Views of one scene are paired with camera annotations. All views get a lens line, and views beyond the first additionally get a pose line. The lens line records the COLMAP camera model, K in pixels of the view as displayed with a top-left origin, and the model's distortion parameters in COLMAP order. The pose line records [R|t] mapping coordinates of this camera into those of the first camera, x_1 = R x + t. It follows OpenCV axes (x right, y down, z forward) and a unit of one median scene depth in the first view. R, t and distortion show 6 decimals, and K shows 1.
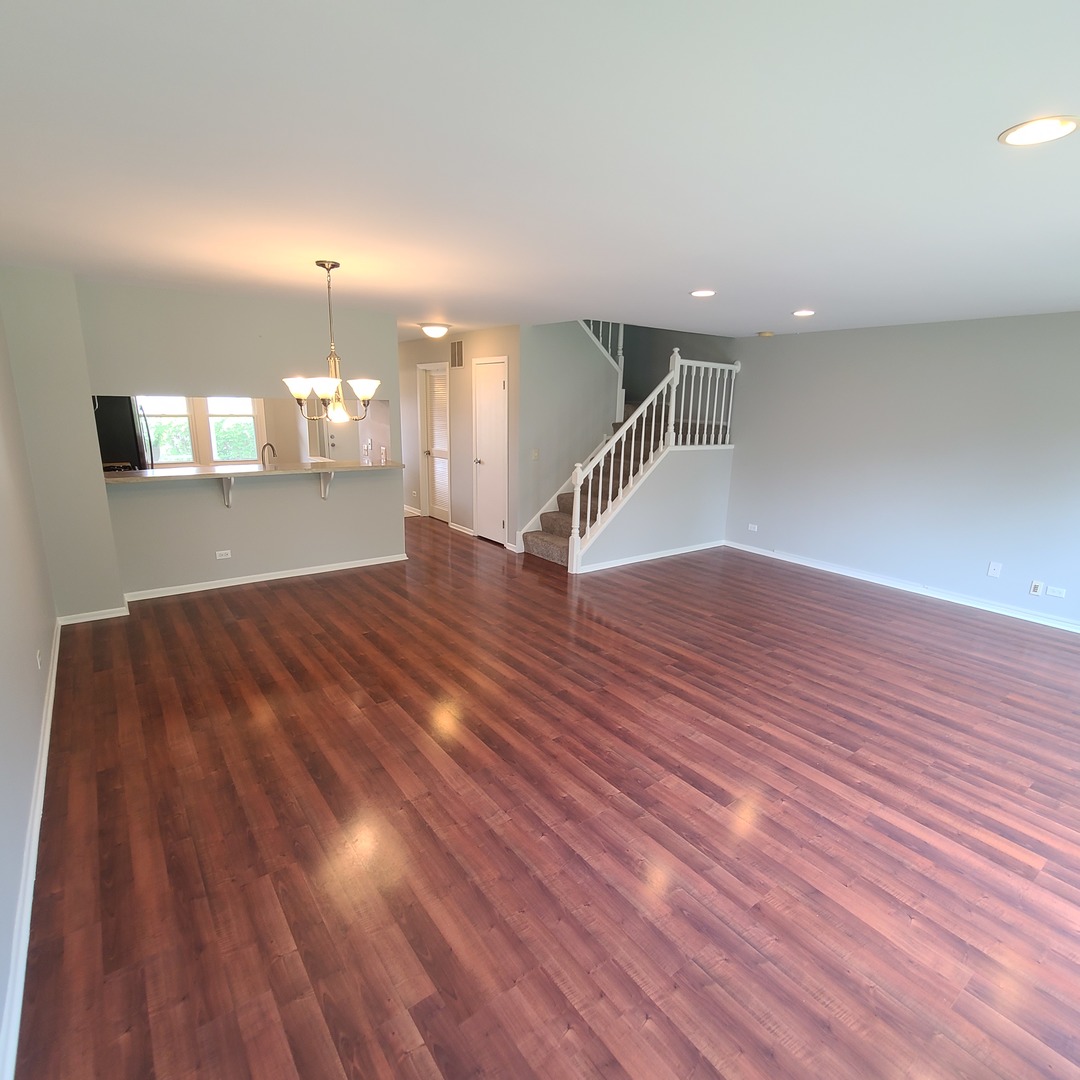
lens RADIAL K [[591.2, 0, 543.8], [0, 591.2, 546.0], [0, 0, 1]] dist [-0.004082, 0.001067]
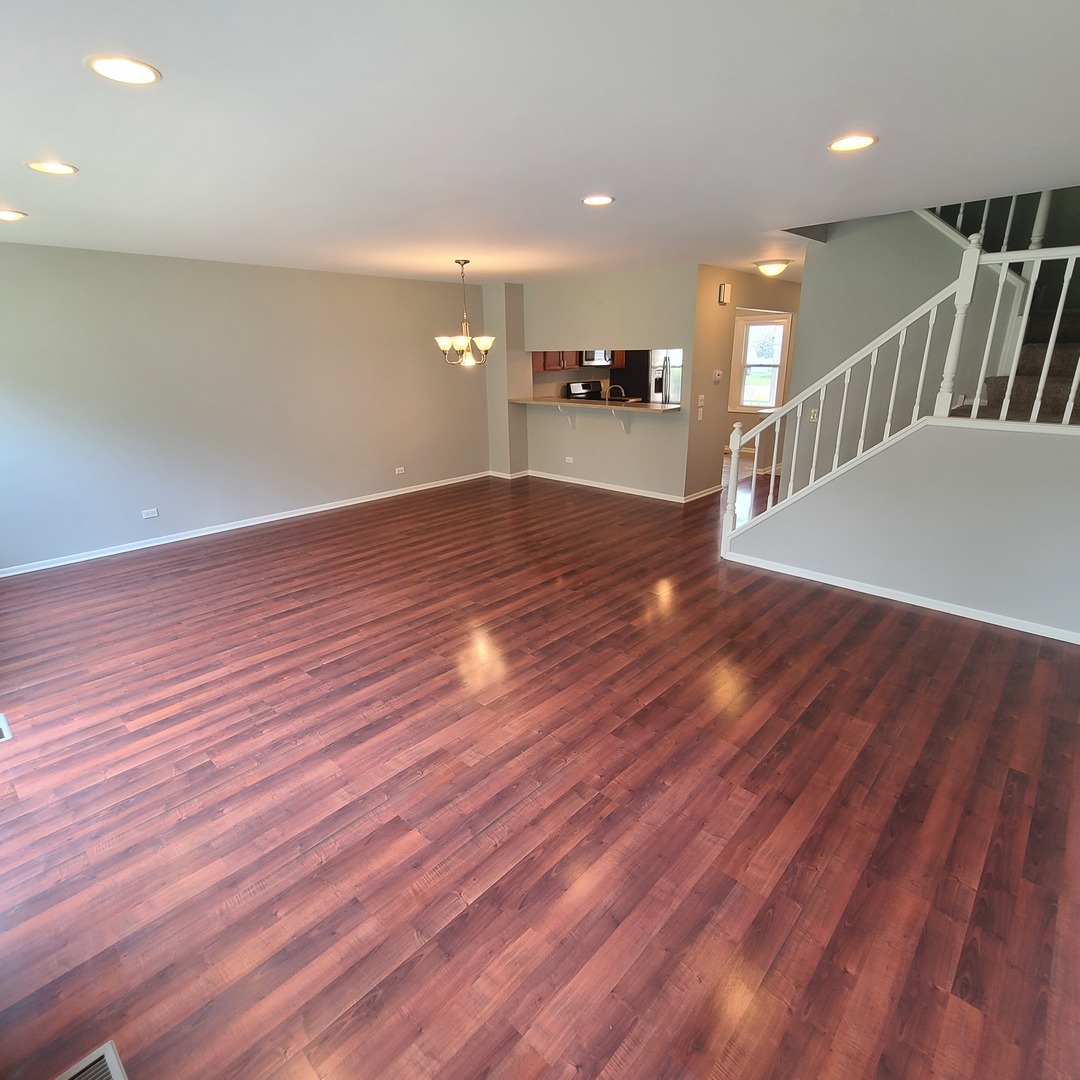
lens RADIAL K [[587.2, 0, 546.2], [0, 587.2, 543.4], [0, 0, 1]] dist [-0.003854, 0.000042]
pose [[0.174464, 0.284246, -0.942744, 1.409879], [-0.219105, 0.944630, 0.244267, -0.213338], [0.959977, 0.163945, 0.227084, 1.035050]]
